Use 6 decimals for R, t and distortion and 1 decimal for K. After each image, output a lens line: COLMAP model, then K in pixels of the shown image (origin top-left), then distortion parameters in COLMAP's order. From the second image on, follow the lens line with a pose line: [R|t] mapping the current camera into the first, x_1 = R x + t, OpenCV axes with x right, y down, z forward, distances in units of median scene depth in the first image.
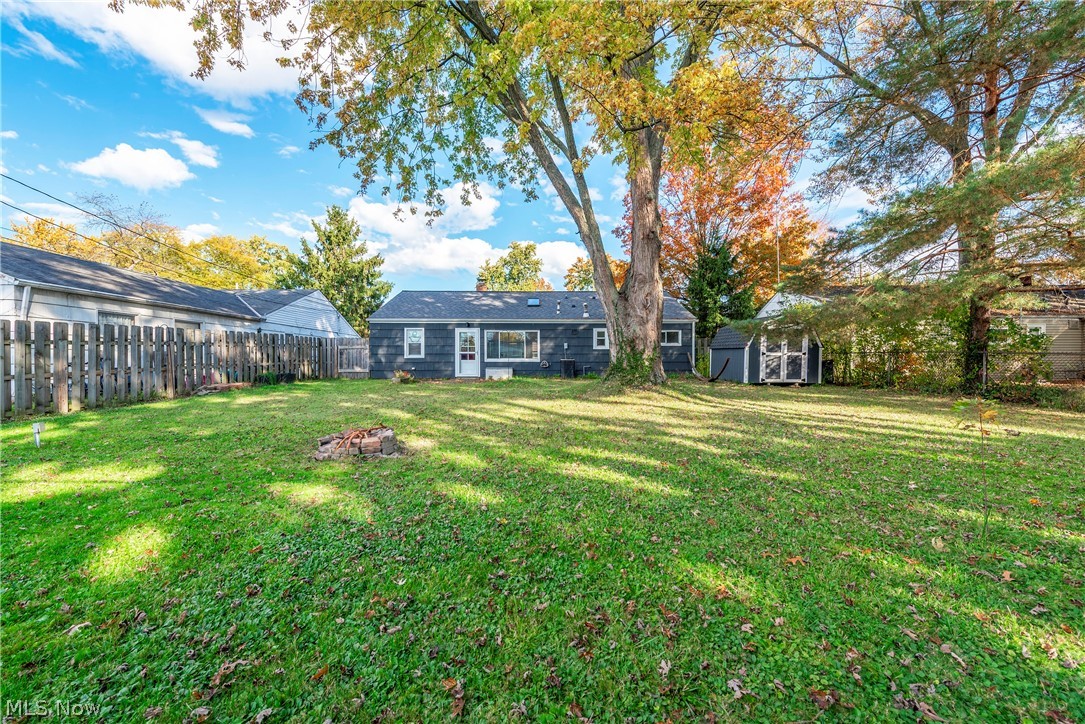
lens RADIAL K [[433.4, 0, 542.2], [0, 433.4, 364.2], [0, 0, 1]] dist [0.017308, -0.008544]
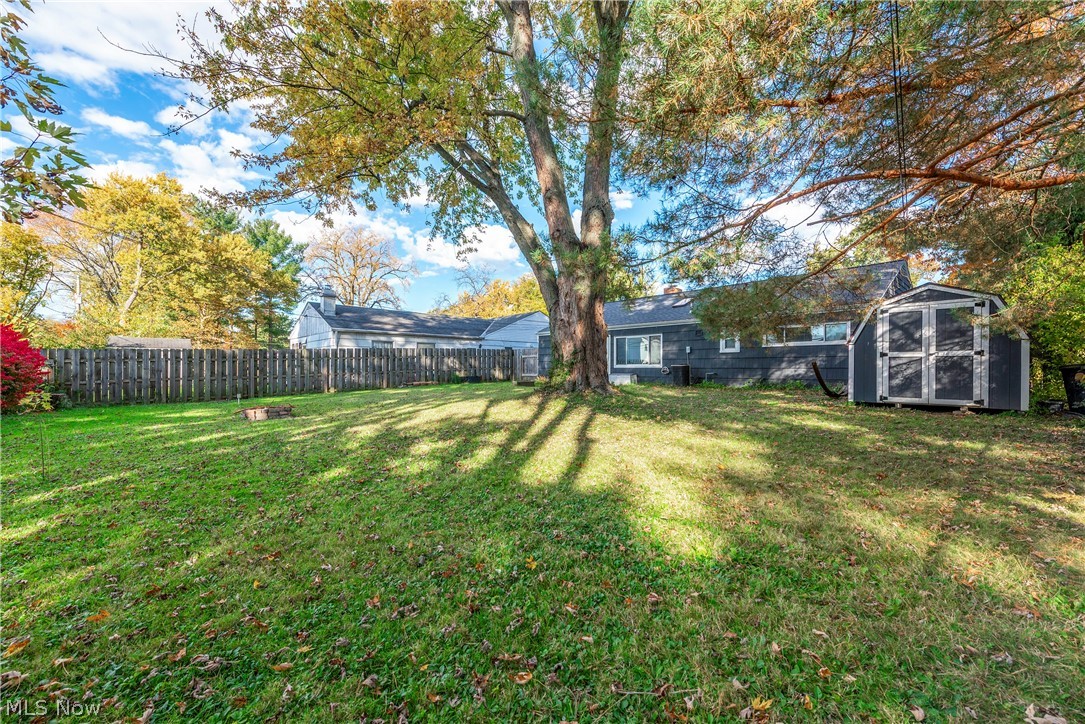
lens RADIAL K [[433.4, 0, 542.2], [0, 433.4, 364.2], [0, 0, 1]] dist [0.017308, -0.008544]
pose [[0.657350, -0.006627, -0.753556, 0.651453], [-0.003863, 0.999919, -0.012163, -0.001472], [0.753576, 0.010906, 0.657271, 0.245274]]
